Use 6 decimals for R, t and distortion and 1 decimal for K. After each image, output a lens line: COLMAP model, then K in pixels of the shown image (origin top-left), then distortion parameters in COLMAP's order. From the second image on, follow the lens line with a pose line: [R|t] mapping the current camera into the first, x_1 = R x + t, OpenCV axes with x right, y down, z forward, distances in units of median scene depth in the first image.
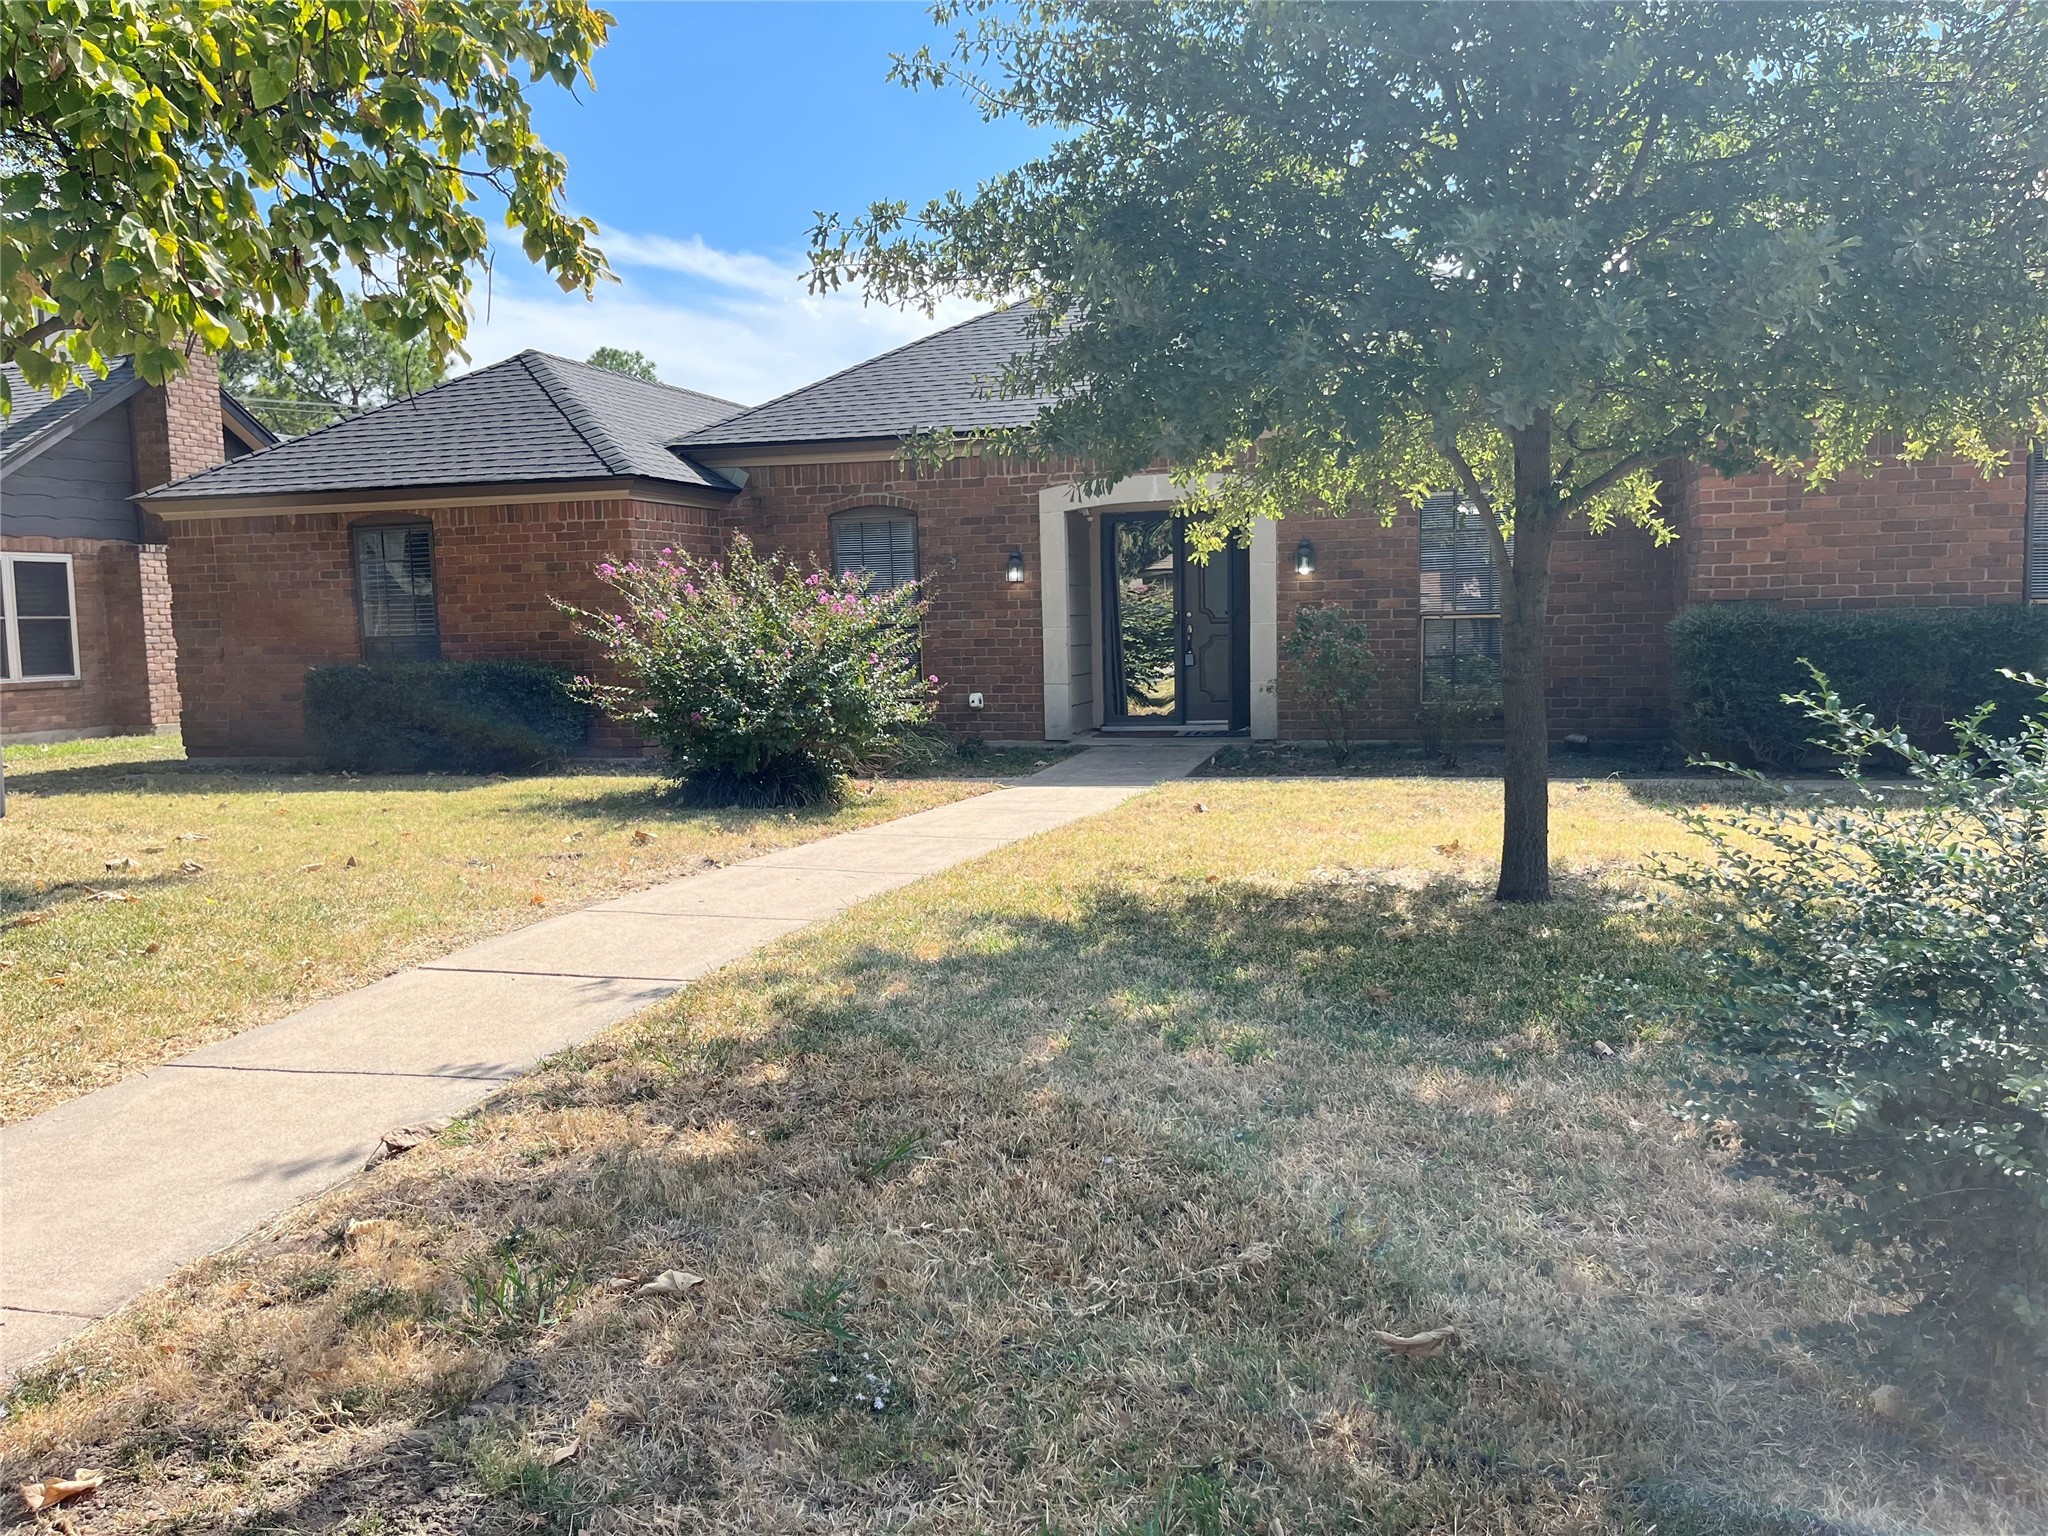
lens RADIAL K [[1560.3, 0, 1020.0], [0, 1560.3, 763.2], [0, 0, 1]] dist [0.016650, -0.013036]
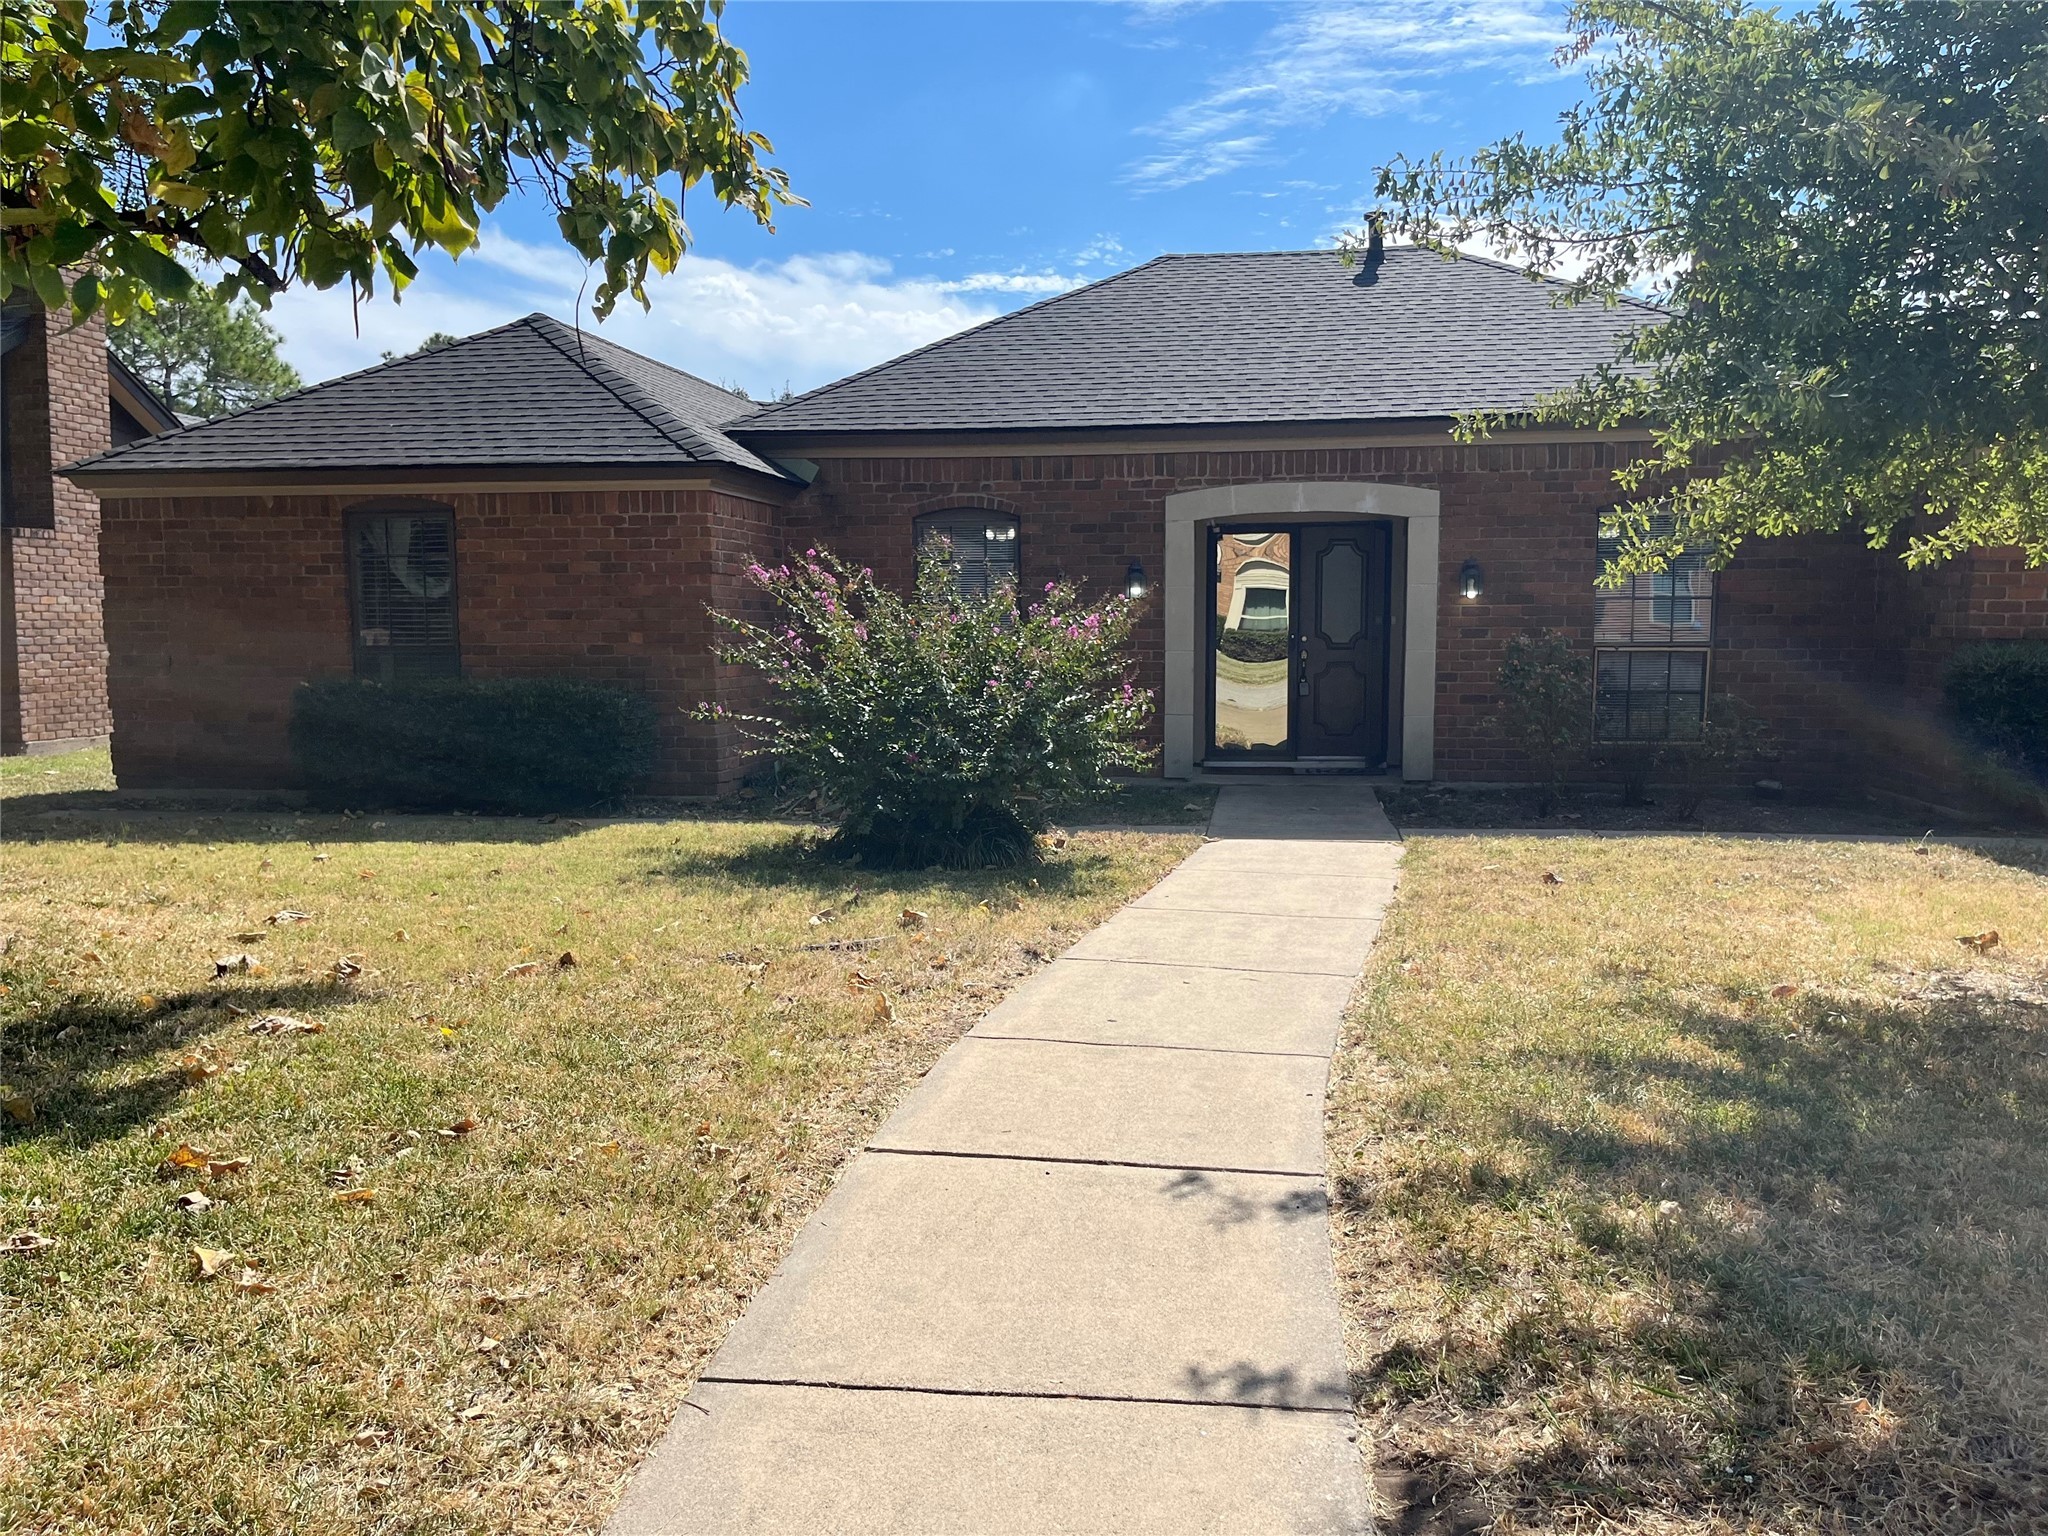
lens RADIAL K [[1560.3, 0, 1031.0], [0, 1560.3, 774.0], [0, 0, 1]] dist [0.016650, -0.013036]
pose [[0.991767, 0.009323, 0.127713, -0.174751], [-0.009116, 0.999956, -0.002206, -0.014695], [-0.127728, 0.001023, 0.991809, 0.133413]]
